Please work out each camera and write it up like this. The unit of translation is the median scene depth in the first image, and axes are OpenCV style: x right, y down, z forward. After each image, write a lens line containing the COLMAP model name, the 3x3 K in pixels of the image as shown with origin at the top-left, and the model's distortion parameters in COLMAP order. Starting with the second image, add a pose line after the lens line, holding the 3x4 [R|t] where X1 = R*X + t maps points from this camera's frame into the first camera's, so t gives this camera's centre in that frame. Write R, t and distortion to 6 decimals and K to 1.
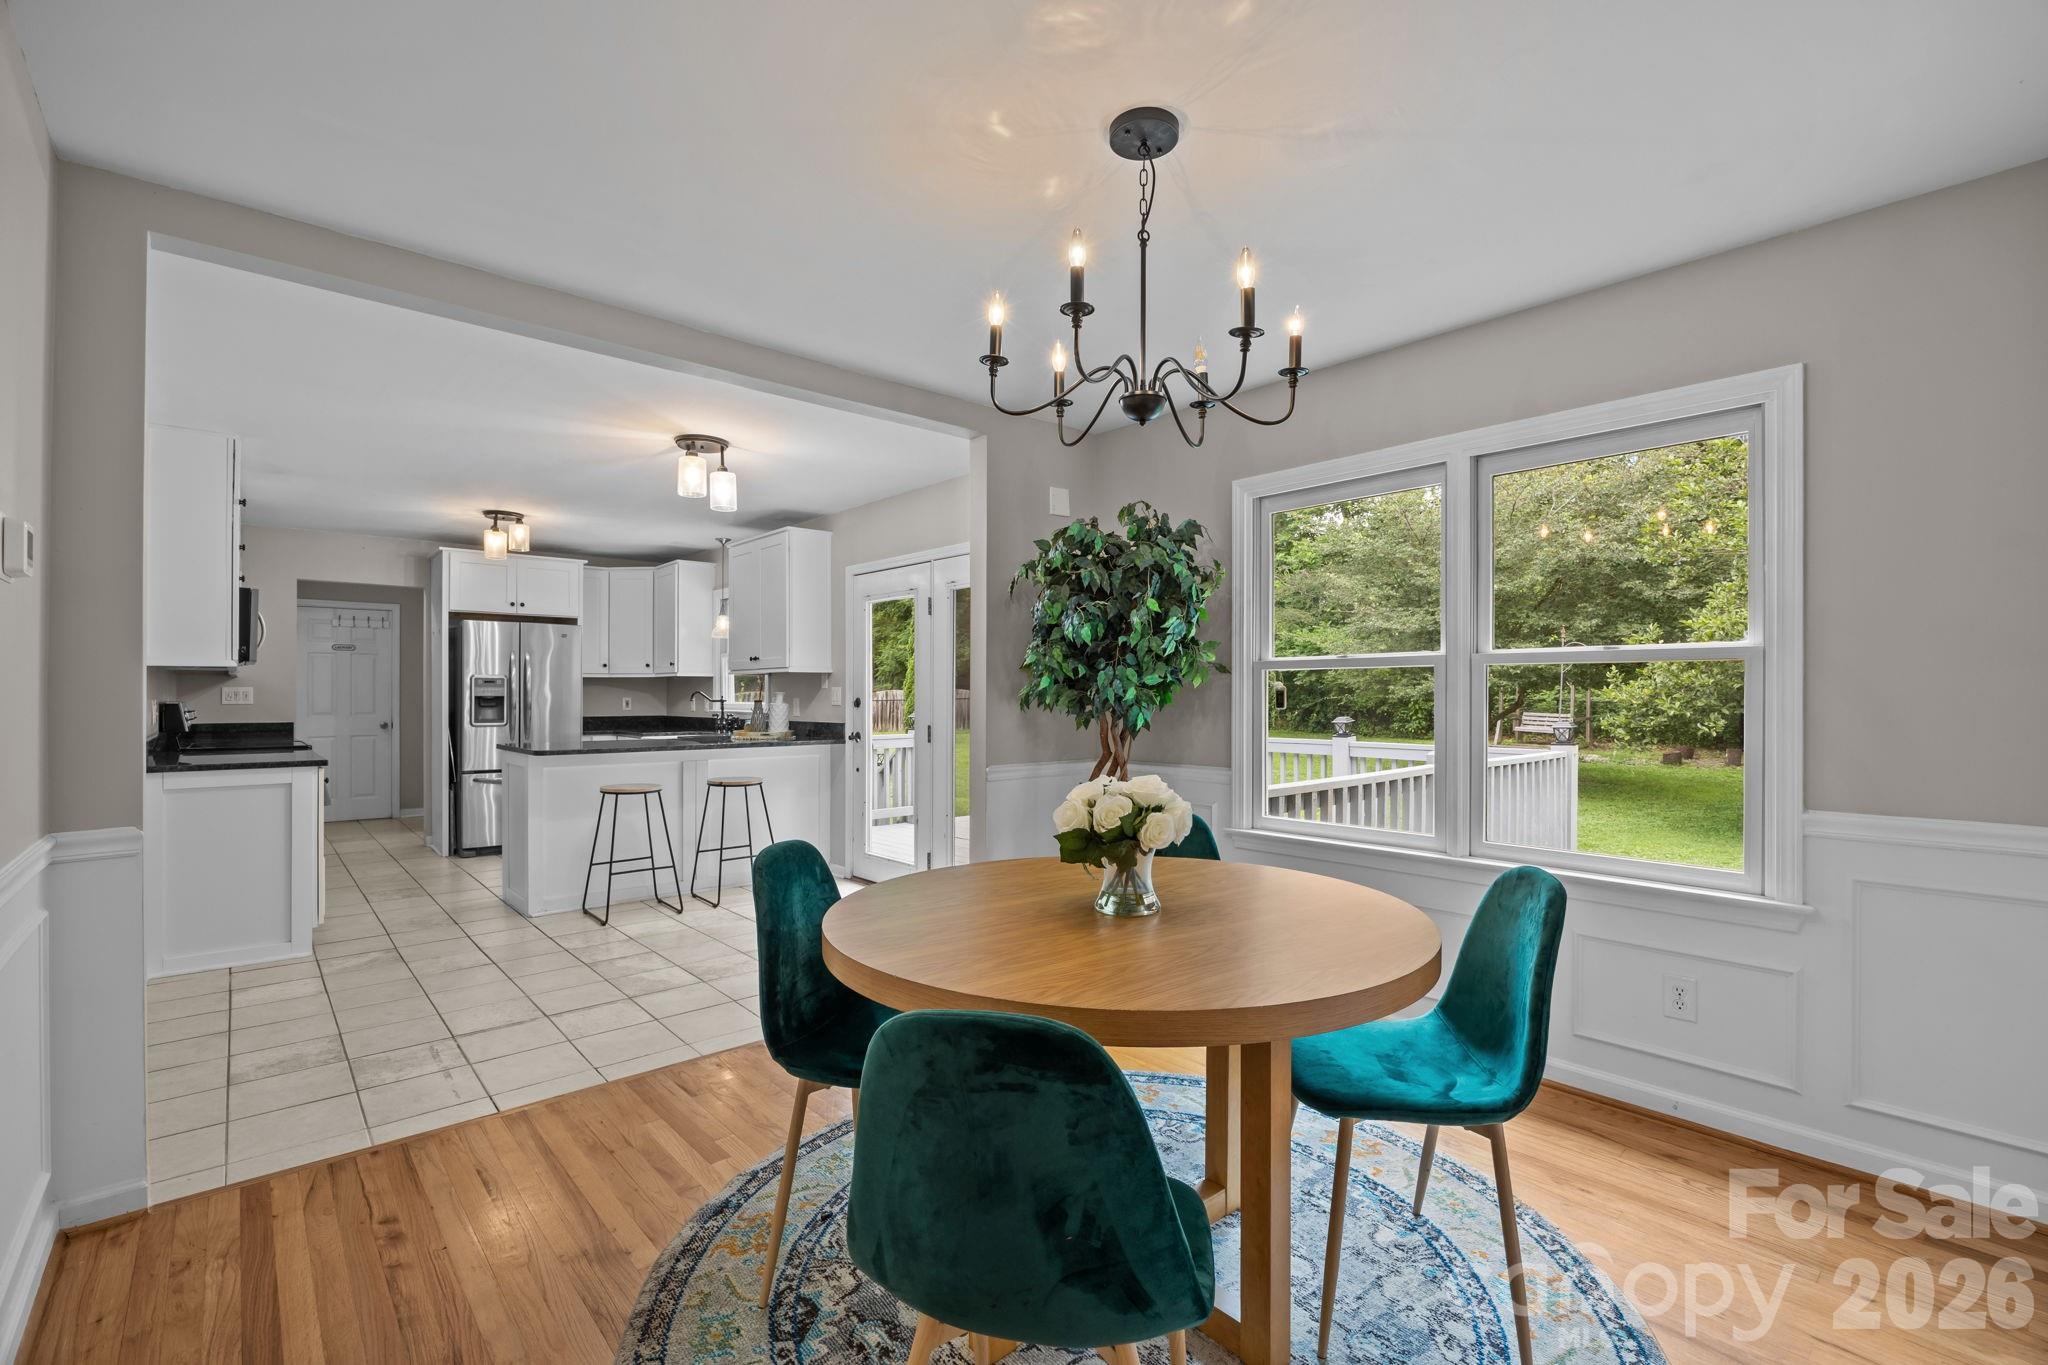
lens RADIAL K [[893.7, 0, 1029.0], [0, 893.7, 687.4], [0, 0, 1]] dist [-0.017367, -0.000127]
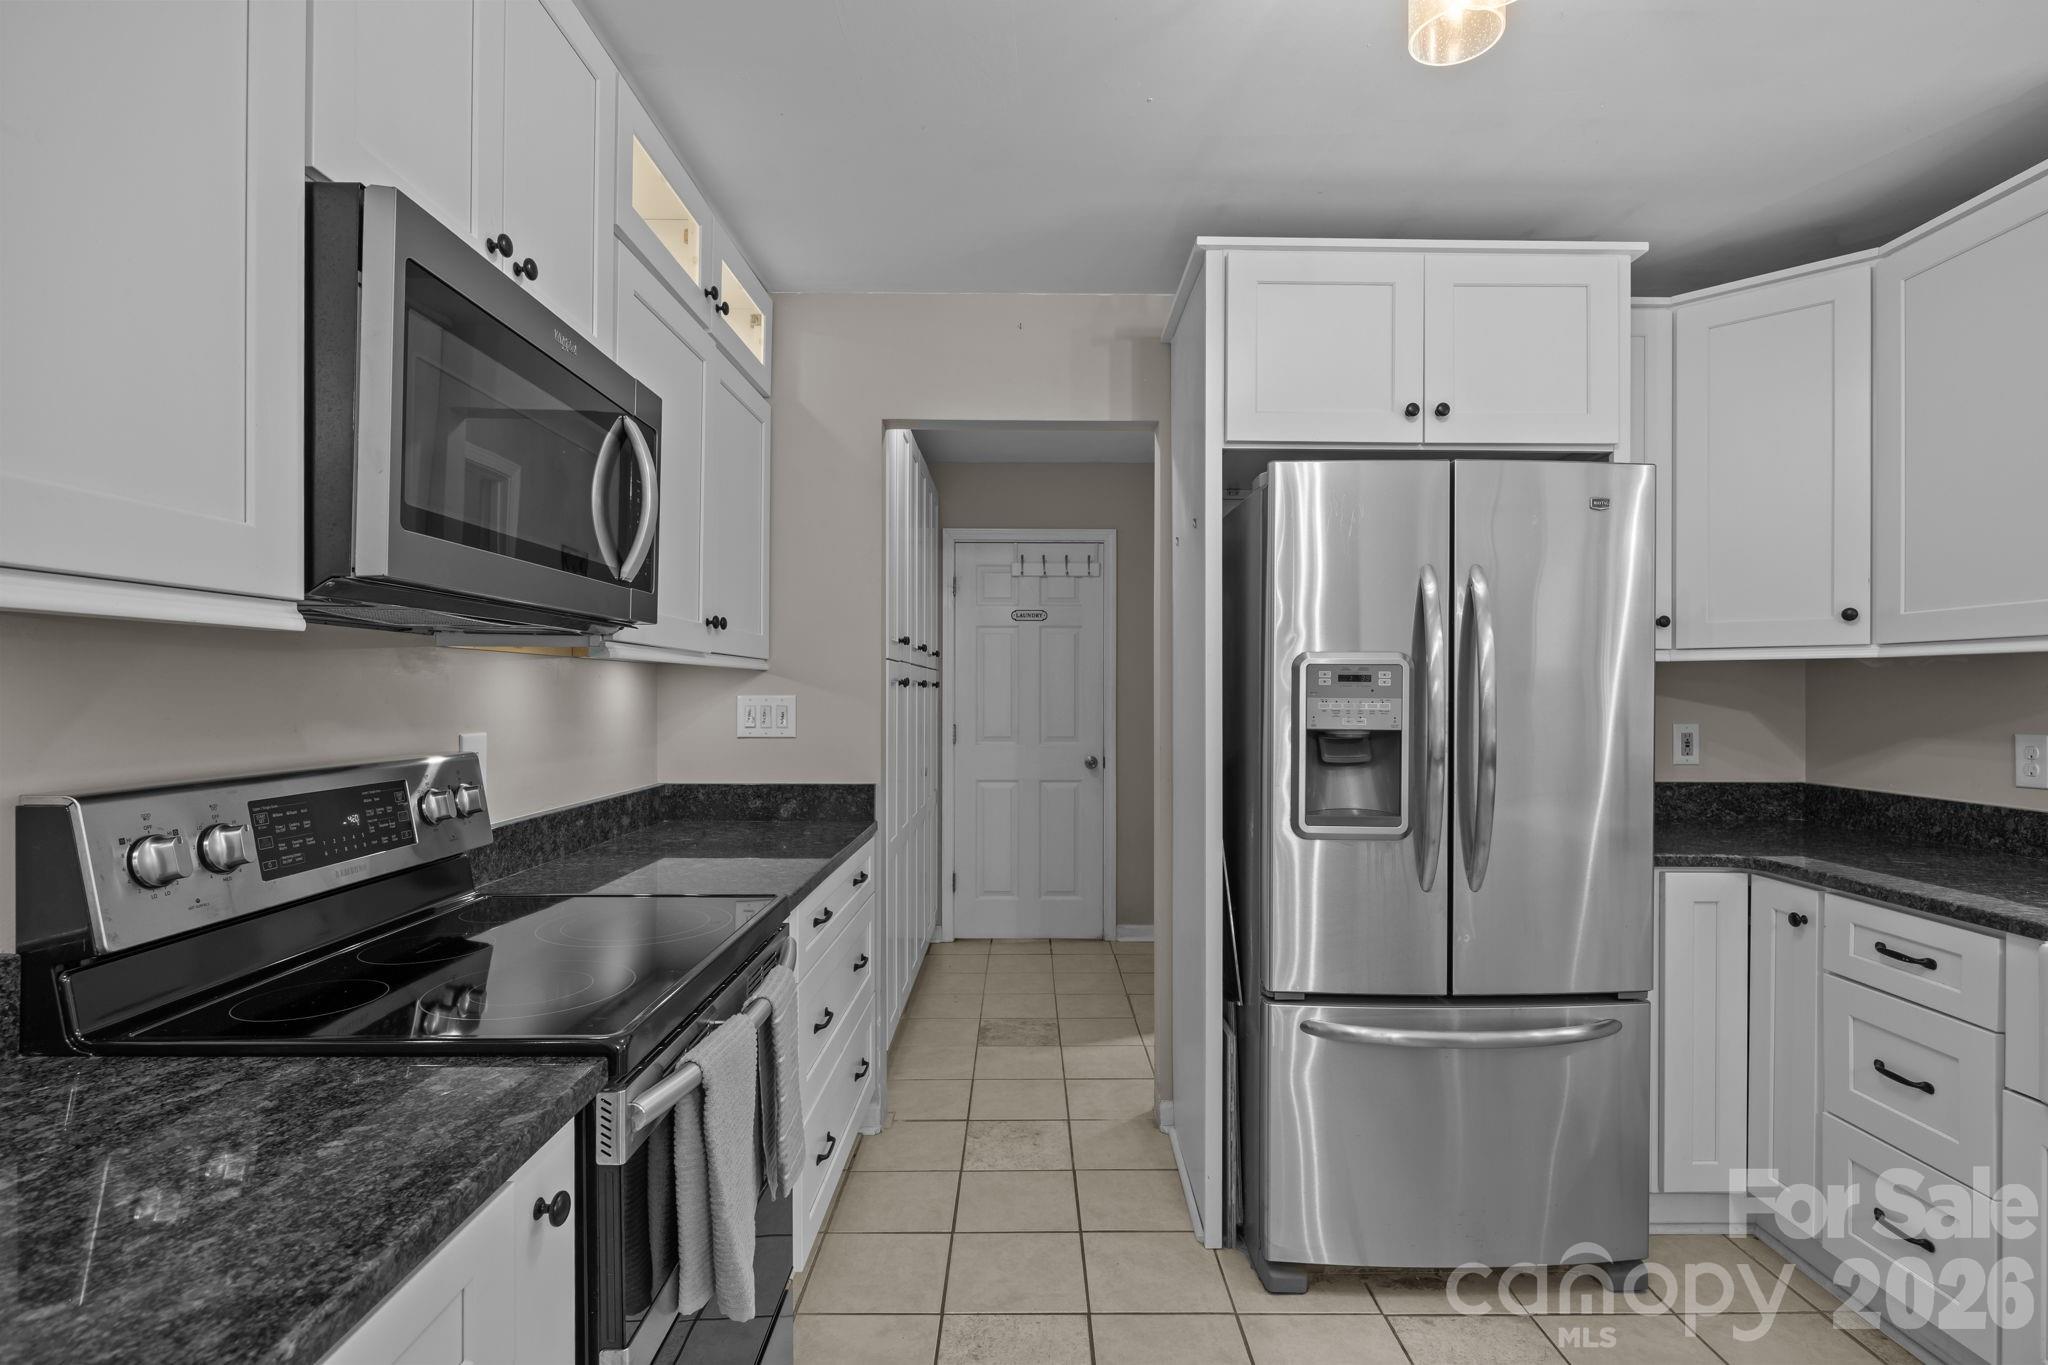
lens RADIAL K [[972.7, 0, 1024.0], [0, 972.7, 682.5], [0, 0, 1]] dist [-0.012708, -0.000007]
pose [[0.741898, -0.001559, -0.670511, -0.478381], [0.002501, 0.999997, 0.000442, -0.005526], [0.670508, -0.002005, 0.741900, 0.702765]]
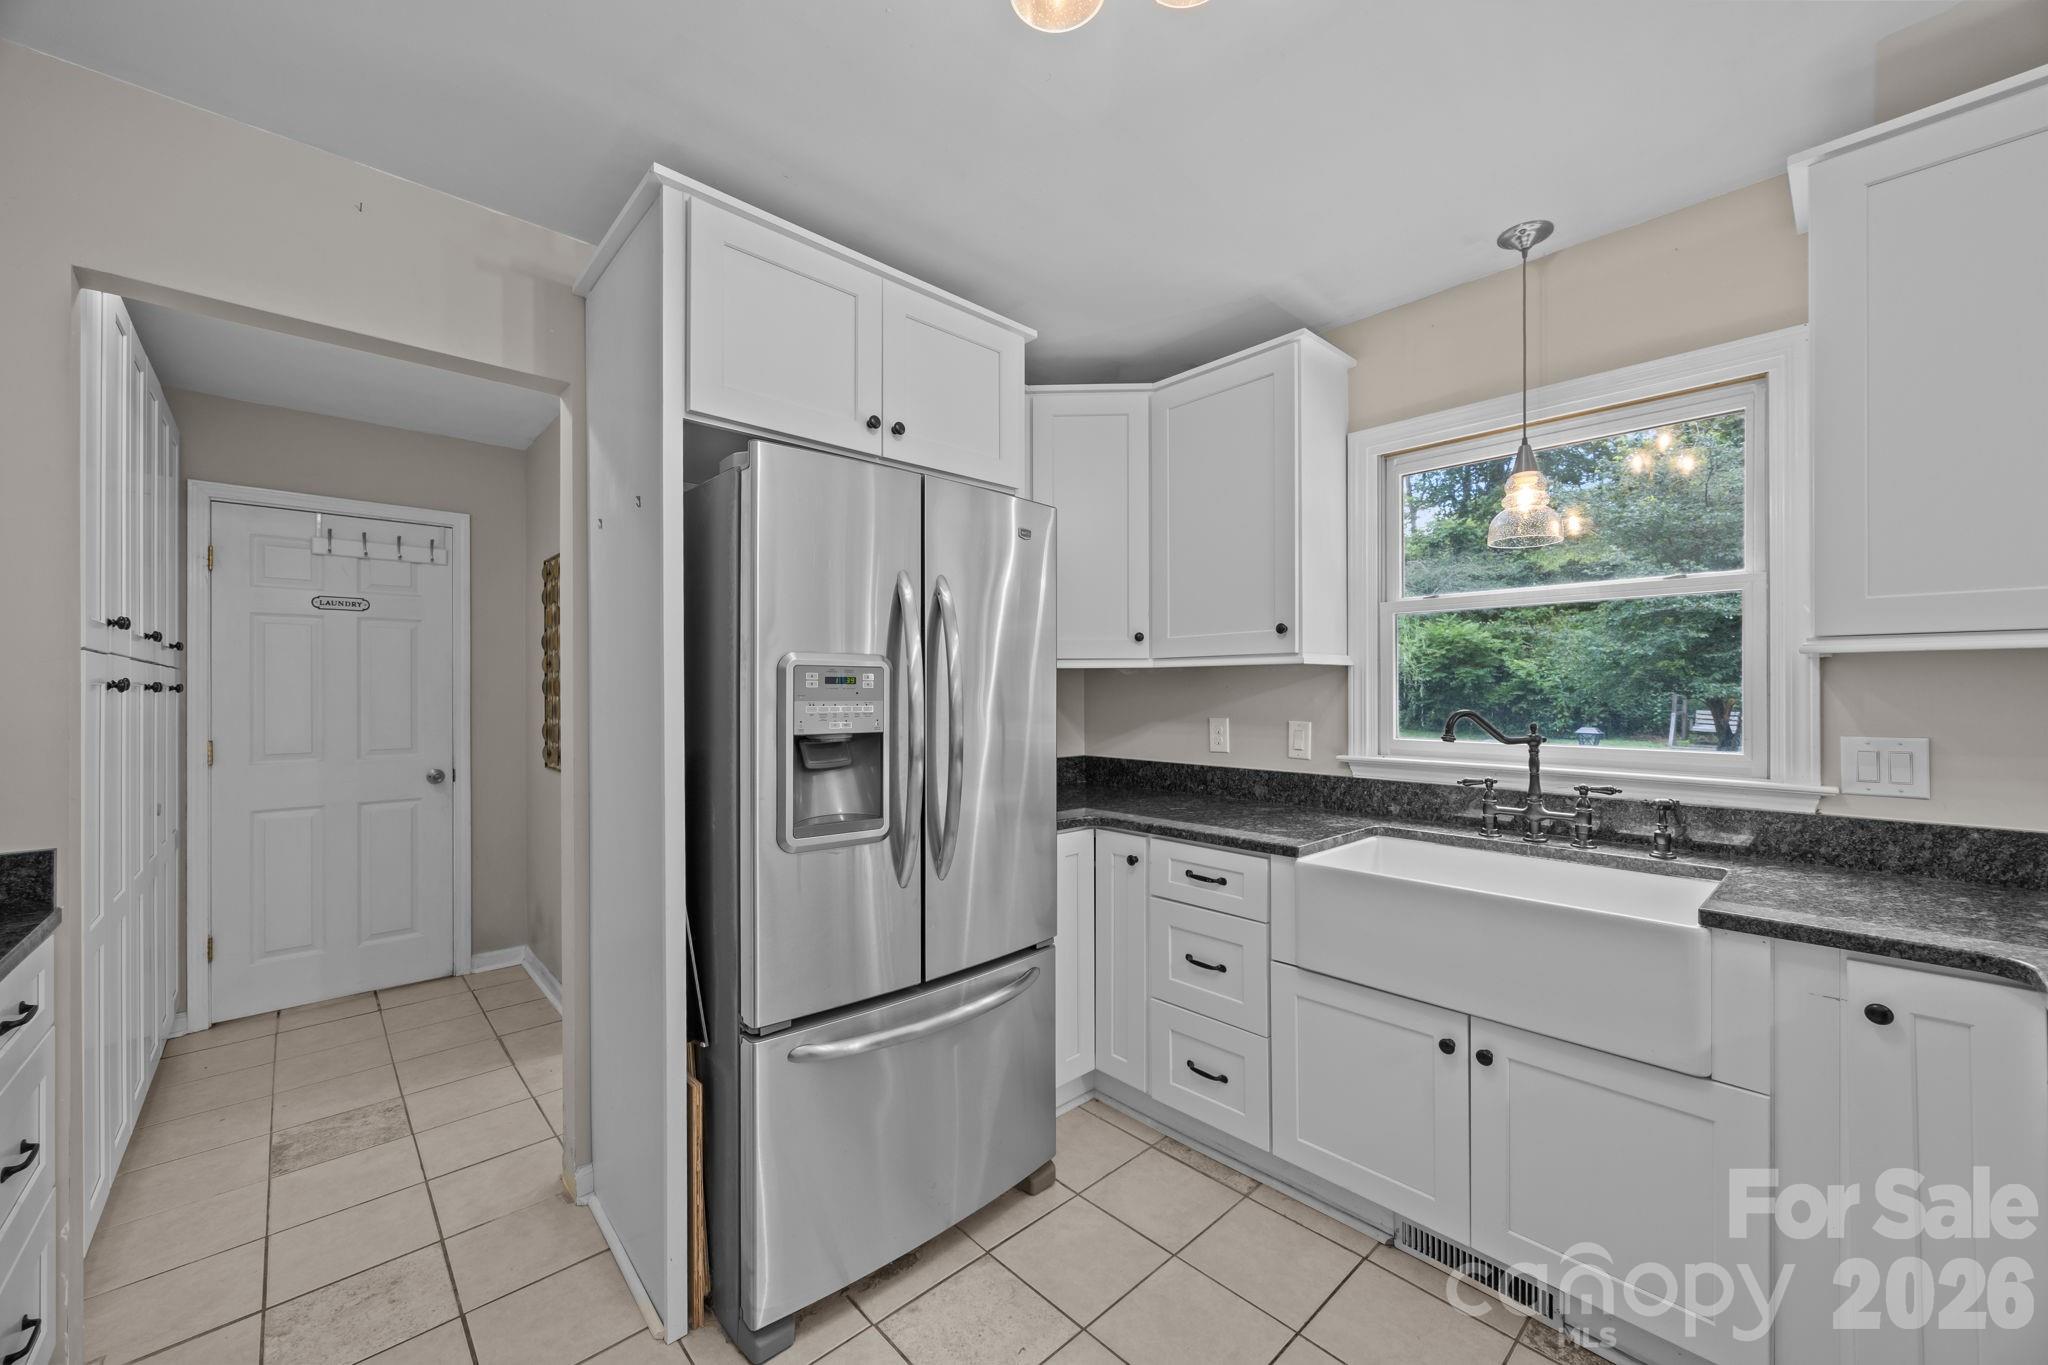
lens RADIAL K [[777.8, 0, 1021.4], [0, 777.8, 685.5], [0, 0, 1]] dist [-0.001271, -0.000120]
pose [[0.999839, -0.001897, 0.017867, -0.555026], [0.001845, 0.999994, 0.002940, -0.005576], [-0.017872, -0.002907, 0.999836, 0.760762]]
